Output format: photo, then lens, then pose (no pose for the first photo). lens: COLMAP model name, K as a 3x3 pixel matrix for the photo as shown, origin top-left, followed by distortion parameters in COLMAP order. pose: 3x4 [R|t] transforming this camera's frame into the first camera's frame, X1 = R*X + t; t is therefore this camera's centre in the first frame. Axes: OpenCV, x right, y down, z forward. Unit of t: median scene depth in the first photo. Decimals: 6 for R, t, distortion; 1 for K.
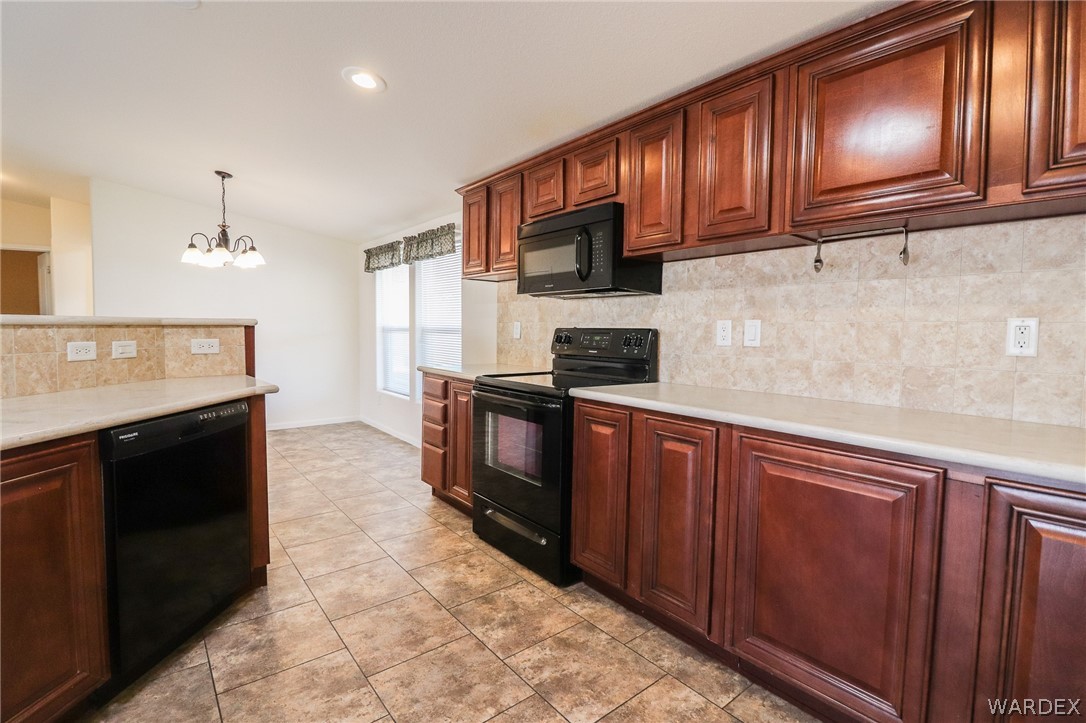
lens RADIAL K [[502.1, 0, 546.0], [0, 502.1, 355.8], [0, 0, 1]] dist [-0.000426, -0.012171]
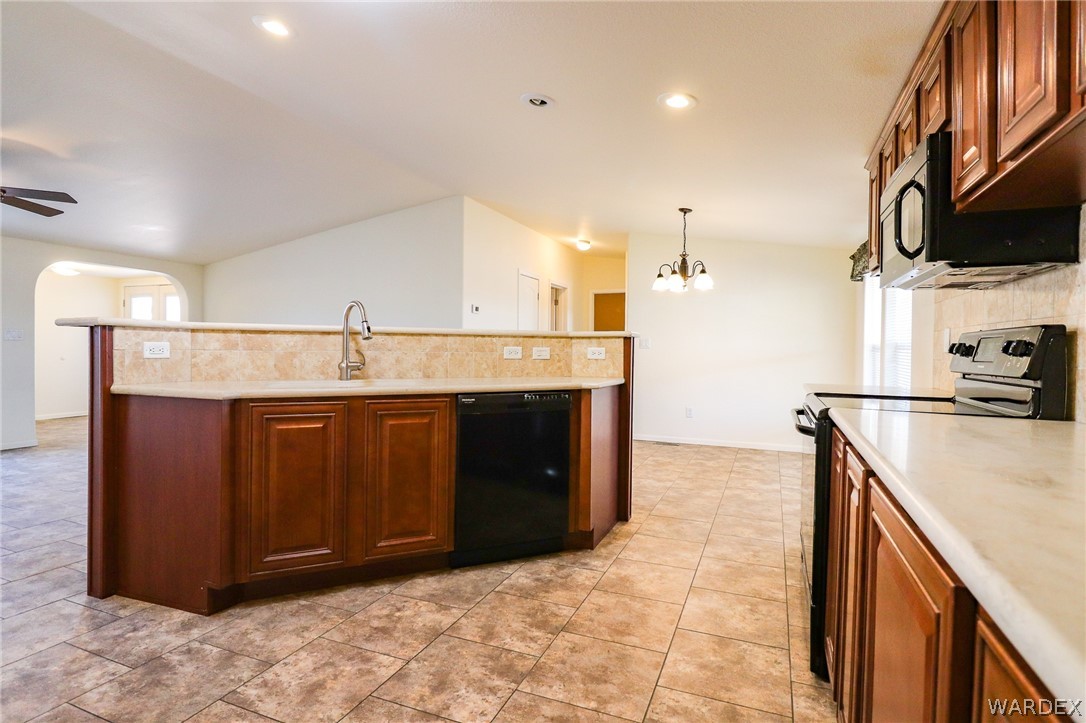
lens RADIAL K [[553.6, 0, 547.0], [0, 553.6, 354.6], [0, 0, 1]] dist [0.003158, -0.013481]
pose [[0.483470, 0.003557, -0.875354, 0.550013], [-0.055686, 0.998091, -0.026701, 0.032072], [0.873588, 0.061654, 0.482745, 0.234055]]
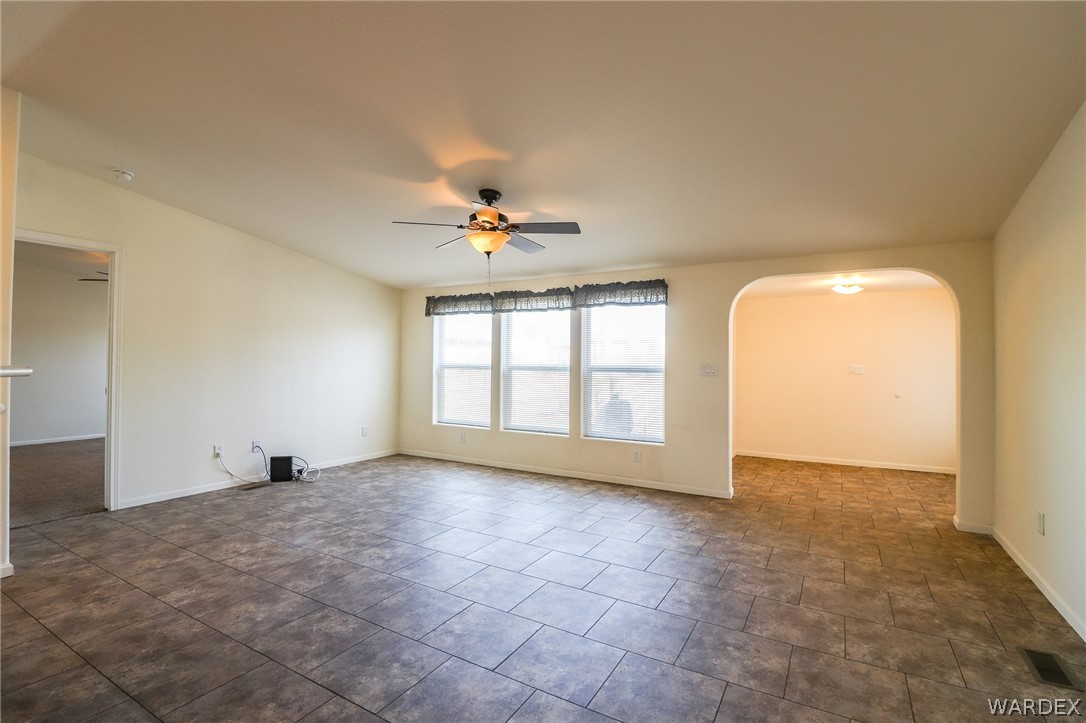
lens RADIAL K [[502.1, 0, 546.9], [0, 502.1, 354.7], [0, 0, 1]] dist [-0.000426, -0.012171]
pose [[-0.933946, -0.025460, -0.356507, -1.435075], [-0.039825, 0.998661, 0.033010, -0.094477], [0.355189, 0.045027, -0.933709, 1.009397]]
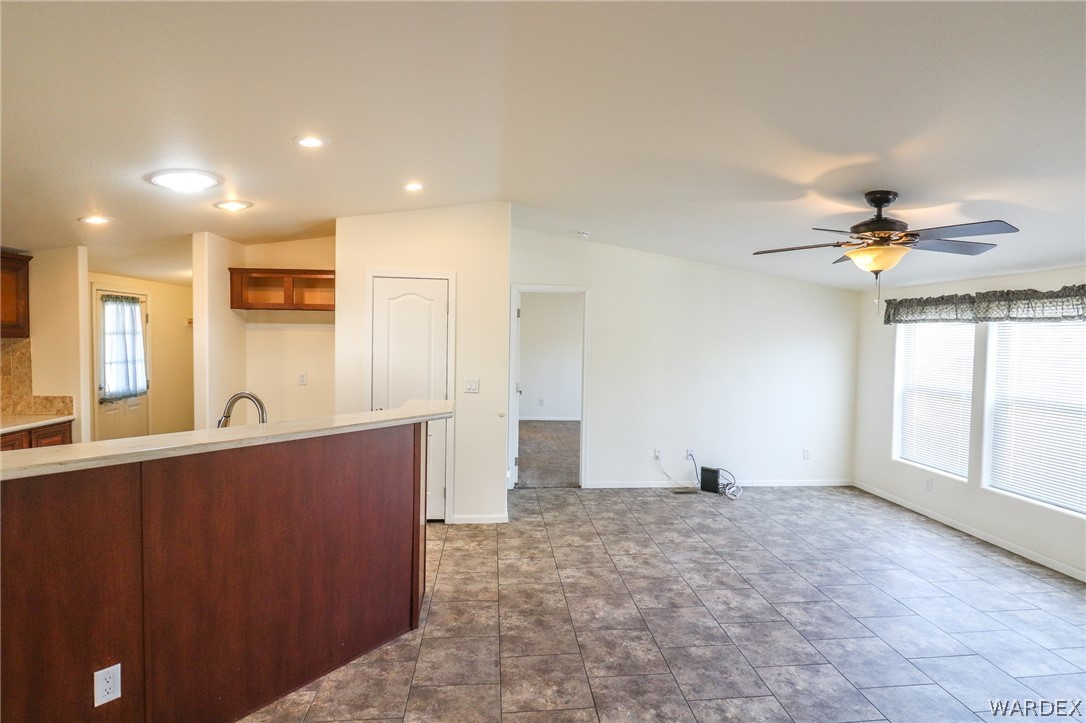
lens RADIAL K [[553.6, 0, 550.3], [0, 553.6, 353.8], [0, 0, 1]] dist [0.003158, -0.013481]
pose [[-0.837802, -0.044526, 0.544155, -1.895190], [0.001777, 0.996441, 0.084270, -0.269847], [-0.545971, 0.071569, -0.834742, 1.042565]]
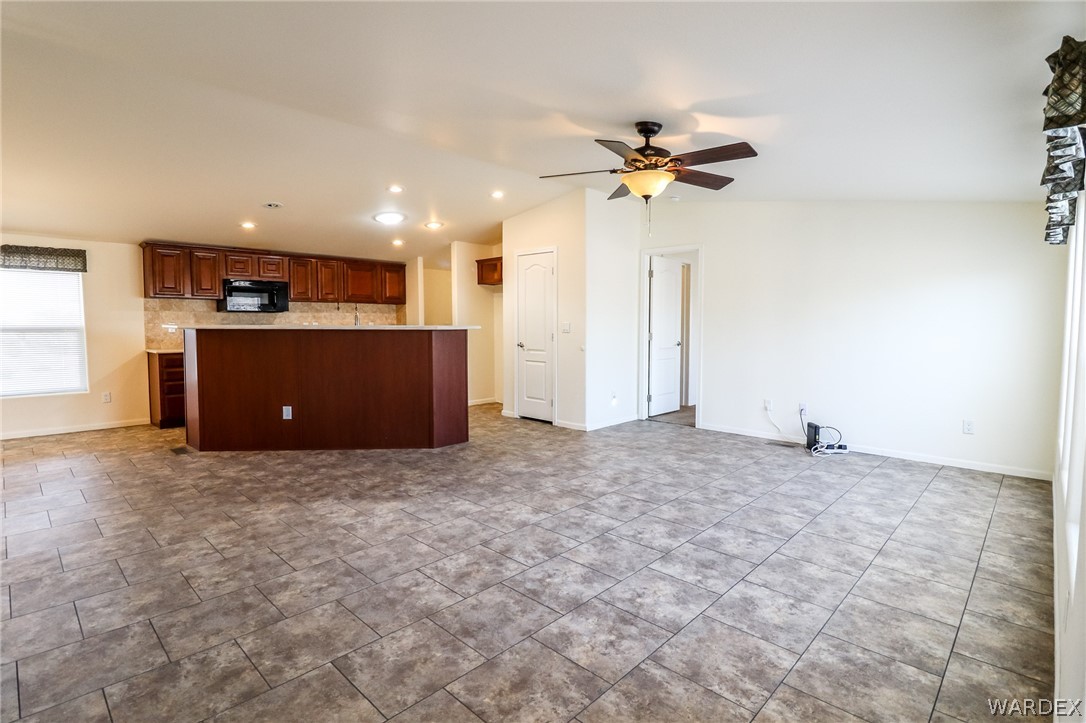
lens RADIAL K [[527.2, 0, 547.0], [0, 527.2, 356.2], [0, 0, 1]] dist [-0.002247, -0.011744]
pose [[-0.127713, -0.076231, 0.988877, -3.217221], [0.051660, 0.995177, 0.083389, -0.060108], [-0.990465, 0.061735, -0.123159, -0.082572]]
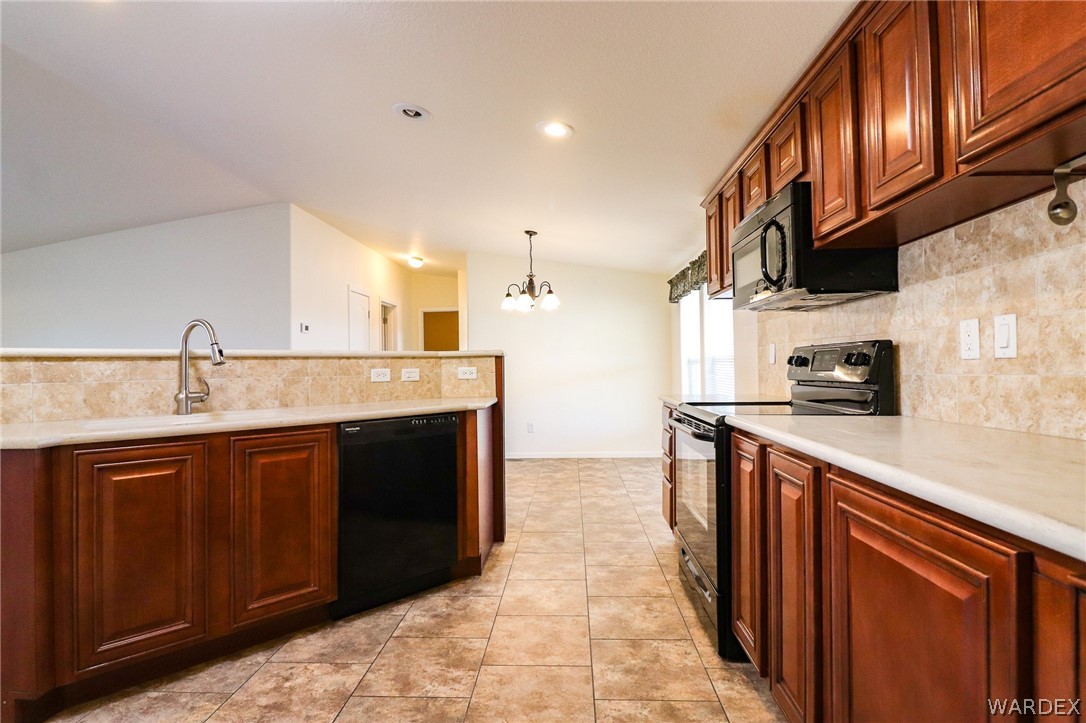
lens RADIAL K [[553.6, 0, 546.9], [0, 553.6, 356.5], [0, 0, 1]] dist [0.003158, -0.013481]
pose [[0.748875, -0.034605, -0.661807, 0.430098], [-0.013900, 0.997596, -0.067892, 0.033961], [0.662566, 0.060042, 0.746593, 0.107405]]
